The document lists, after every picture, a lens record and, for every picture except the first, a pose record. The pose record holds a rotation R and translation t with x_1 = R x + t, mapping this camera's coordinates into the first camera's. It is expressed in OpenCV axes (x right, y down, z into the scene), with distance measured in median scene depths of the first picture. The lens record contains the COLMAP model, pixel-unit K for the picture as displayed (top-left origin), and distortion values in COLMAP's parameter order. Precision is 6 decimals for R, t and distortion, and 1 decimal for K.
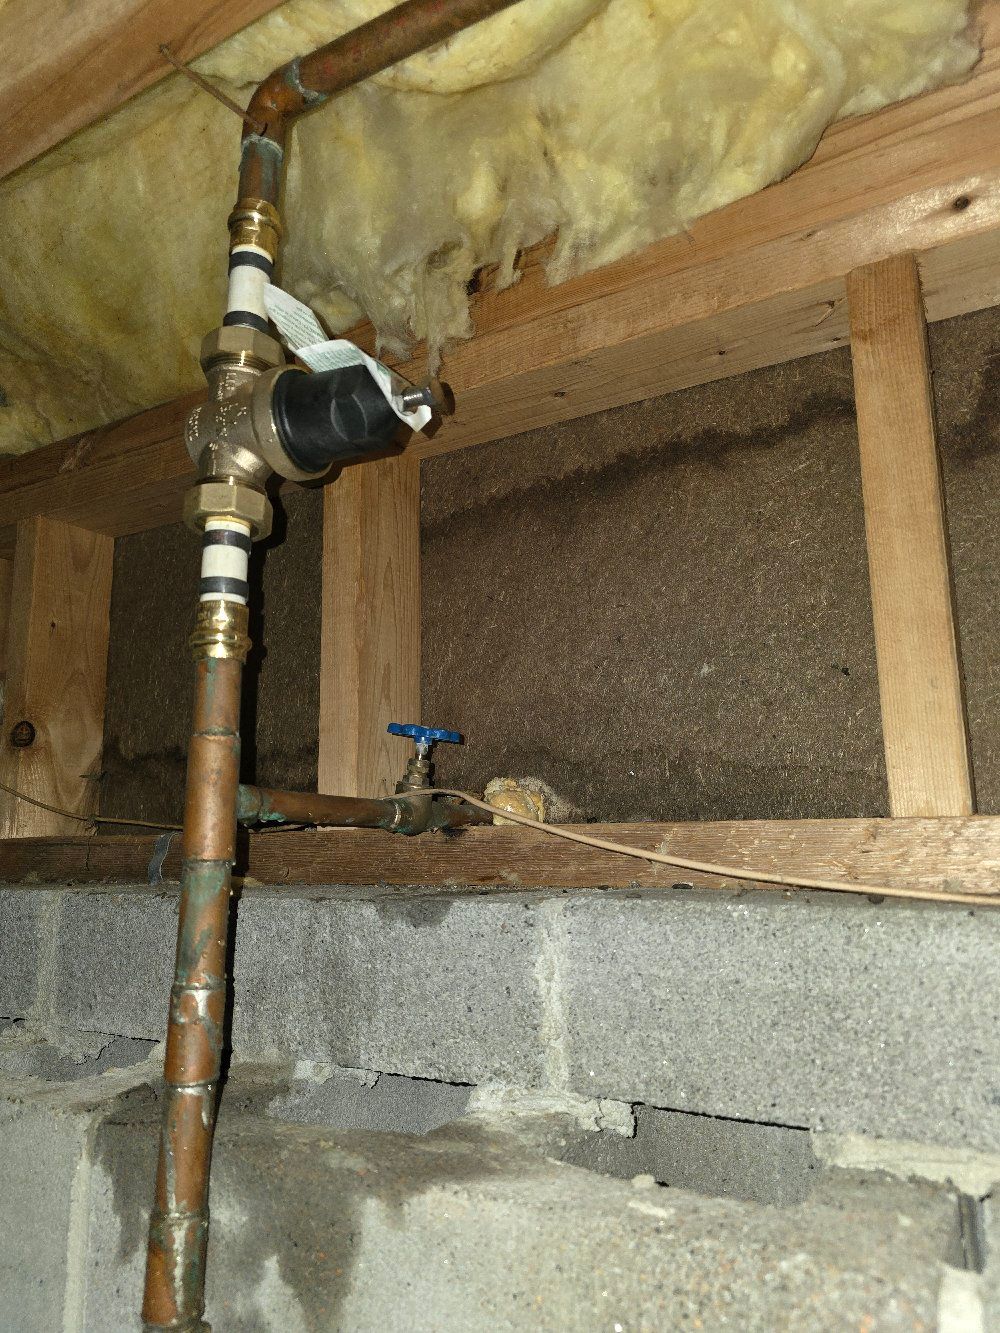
lens RADIAL K [[940.4, 0, 505.3], [0, 940.4, 673.0], [0, 0, 1]] dist [0.024179, -0.025031]
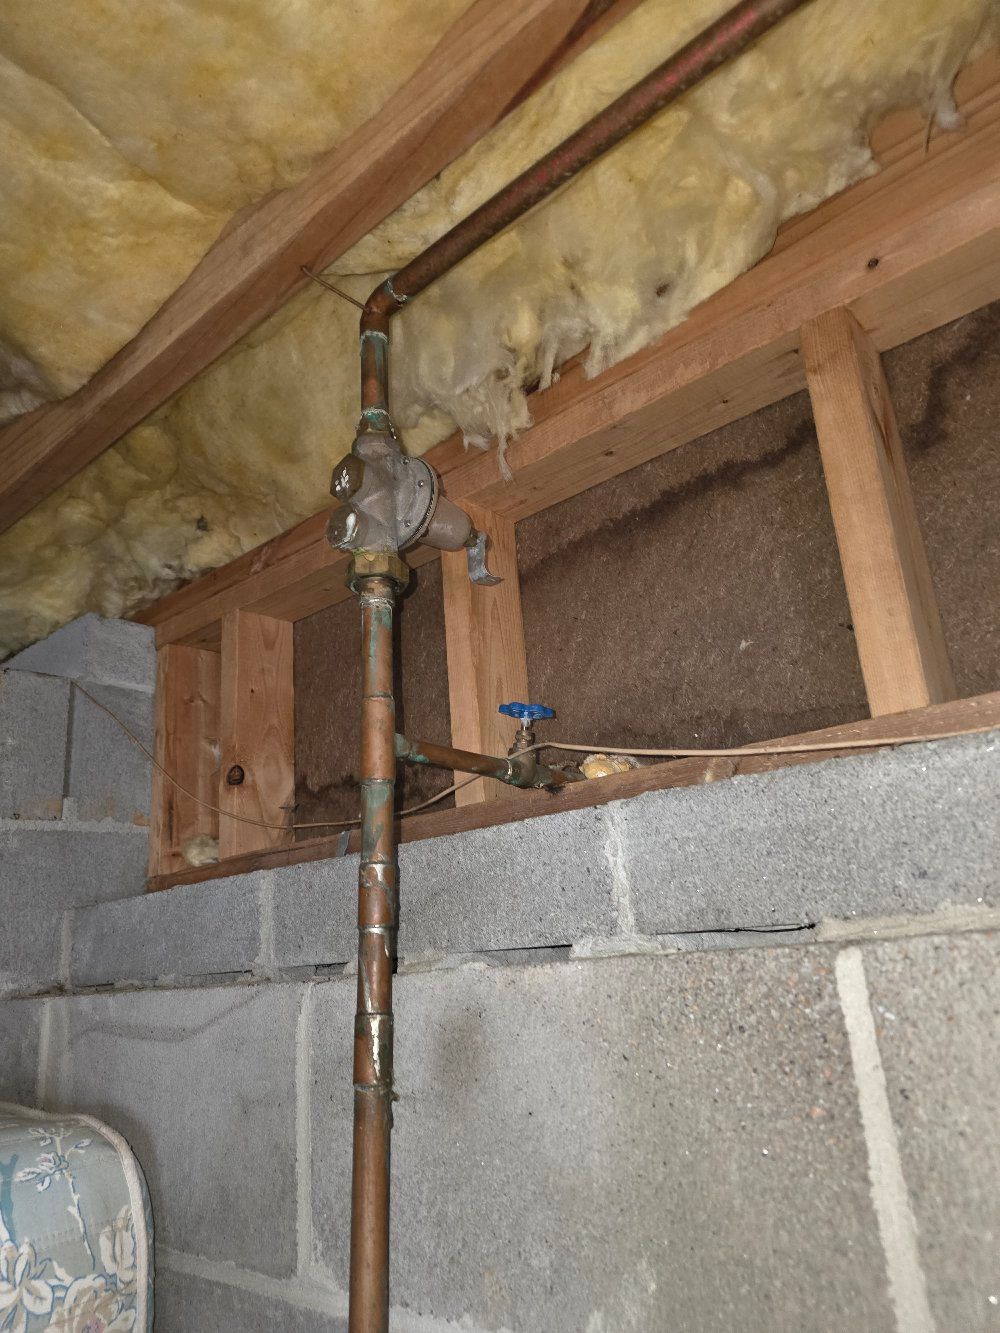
lens RADIAL K [[940.4, 0, 497.5], [0, 940.4, 662.9], [0, 0, 1]] dist [0.024179, -0.025031]
pose [[0.978622, -0.113829, -0.171295, 0.111744], [0.092960, 0.987754, -0.125299, 0.157613], [0.183460, 0.106696, 0.977220, -0.302625]]
